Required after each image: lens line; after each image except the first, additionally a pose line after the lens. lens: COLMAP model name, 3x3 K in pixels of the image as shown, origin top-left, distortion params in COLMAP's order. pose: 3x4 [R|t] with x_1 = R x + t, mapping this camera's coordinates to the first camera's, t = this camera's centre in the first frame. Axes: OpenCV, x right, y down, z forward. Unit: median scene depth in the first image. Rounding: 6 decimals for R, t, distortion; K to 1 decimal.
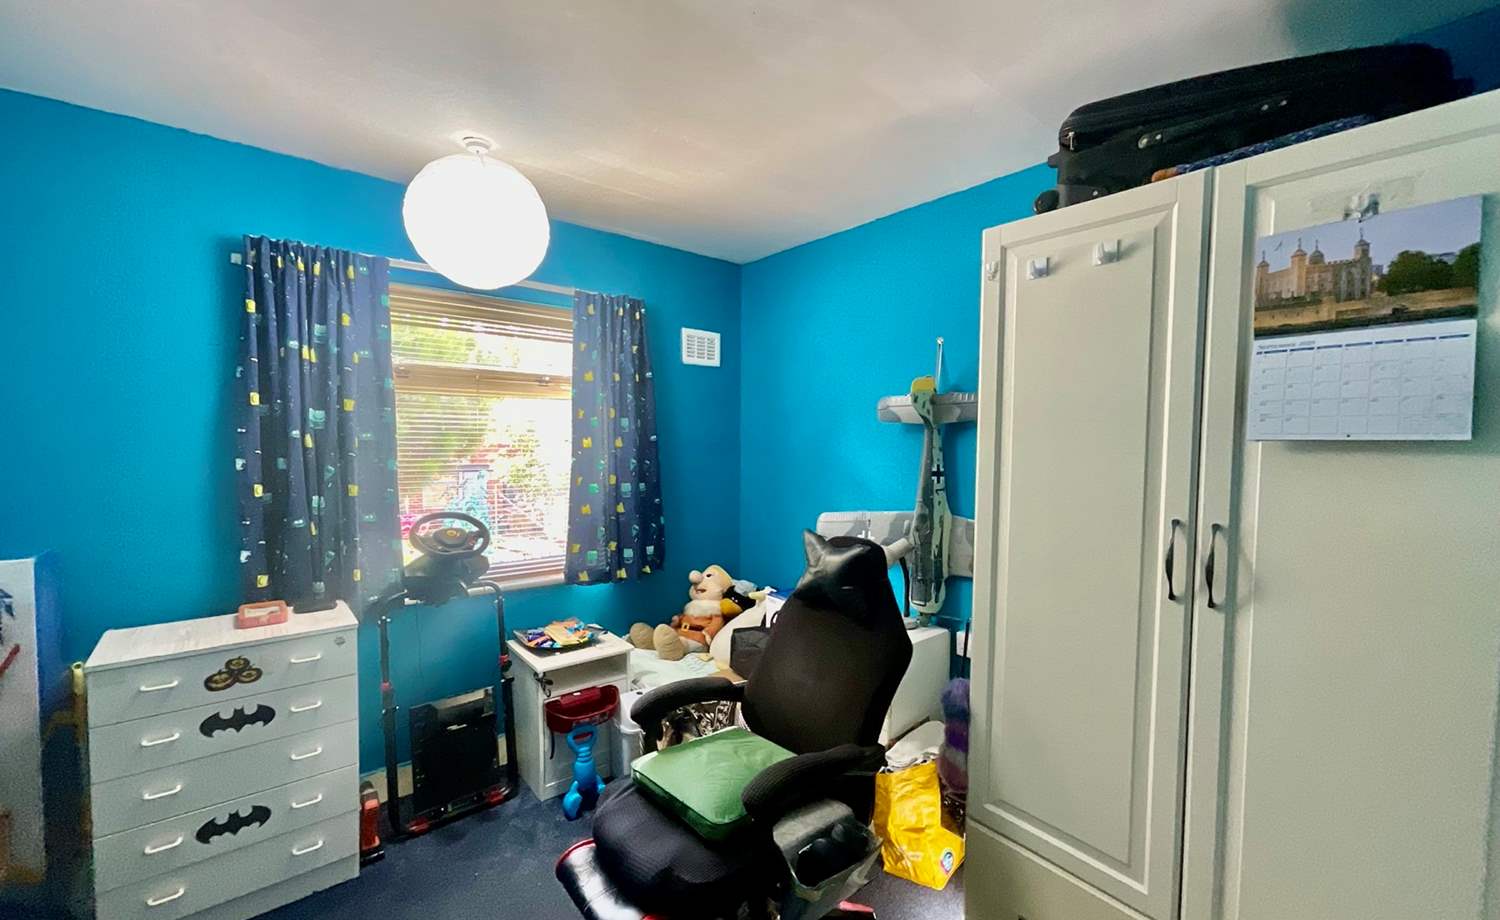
lens RADIAL K [[605.5, 0, 750.9], [0, 605.5, 465.1], [0, 0, 1]] dist [0.000226, 0.000114]
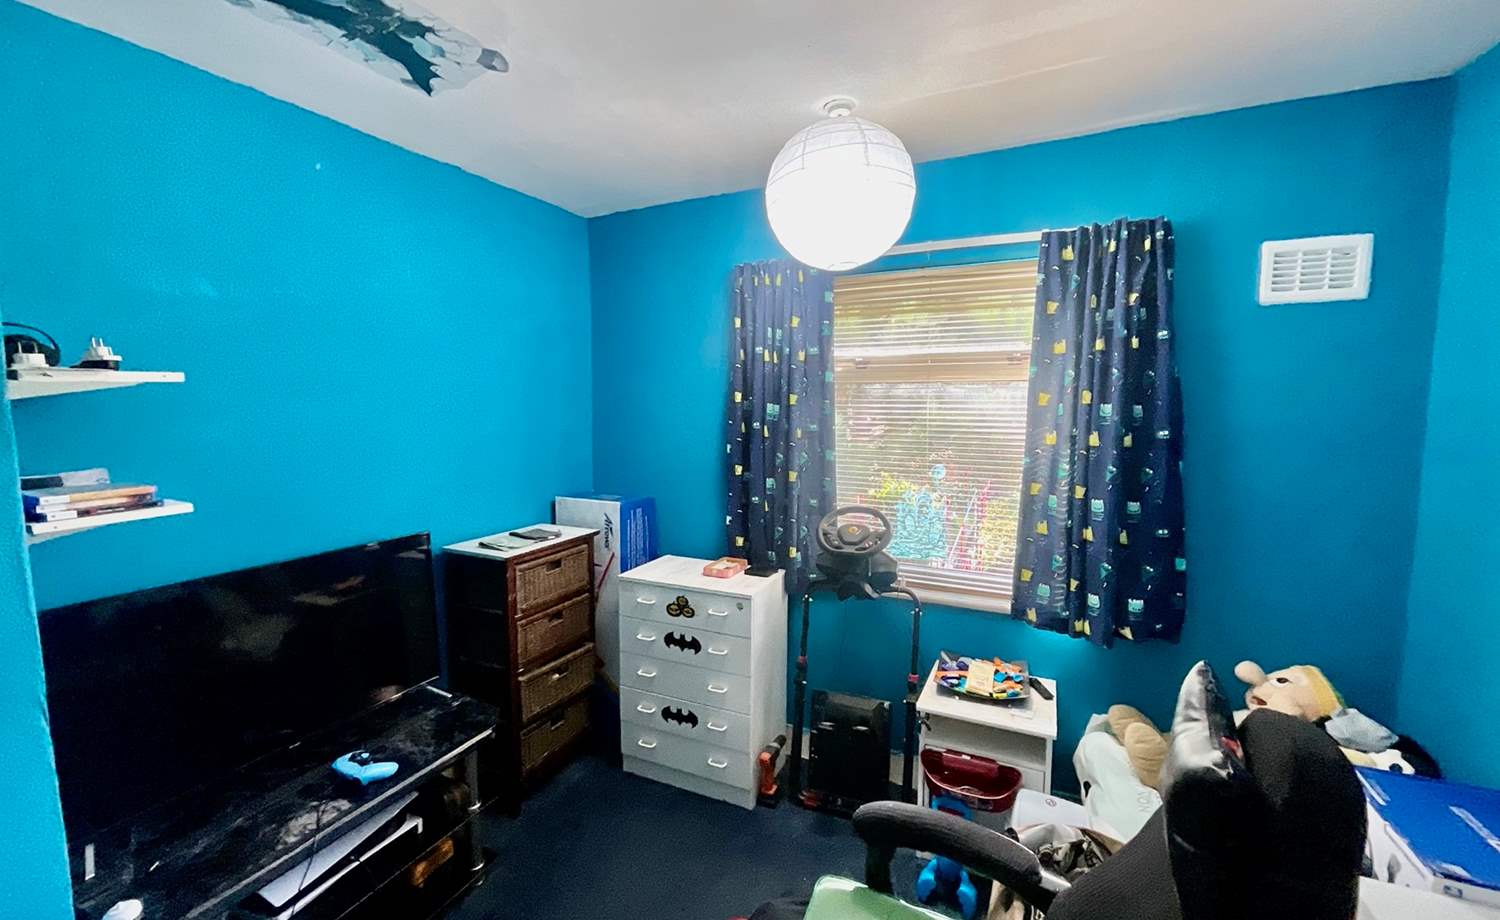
lens RADIAL K [[605.5, 0, 750.9], [0, 605.5, 465.1], [0, 0, 1]] dist [0.000226, 0.000114]
pose [[0.426488, 0.080513, -0.900903, 0.275009], [-0.039464, 0.996738, 0.070395, -0.048020], [0.903632, 0.005530, 0.428274, 0.402866]]
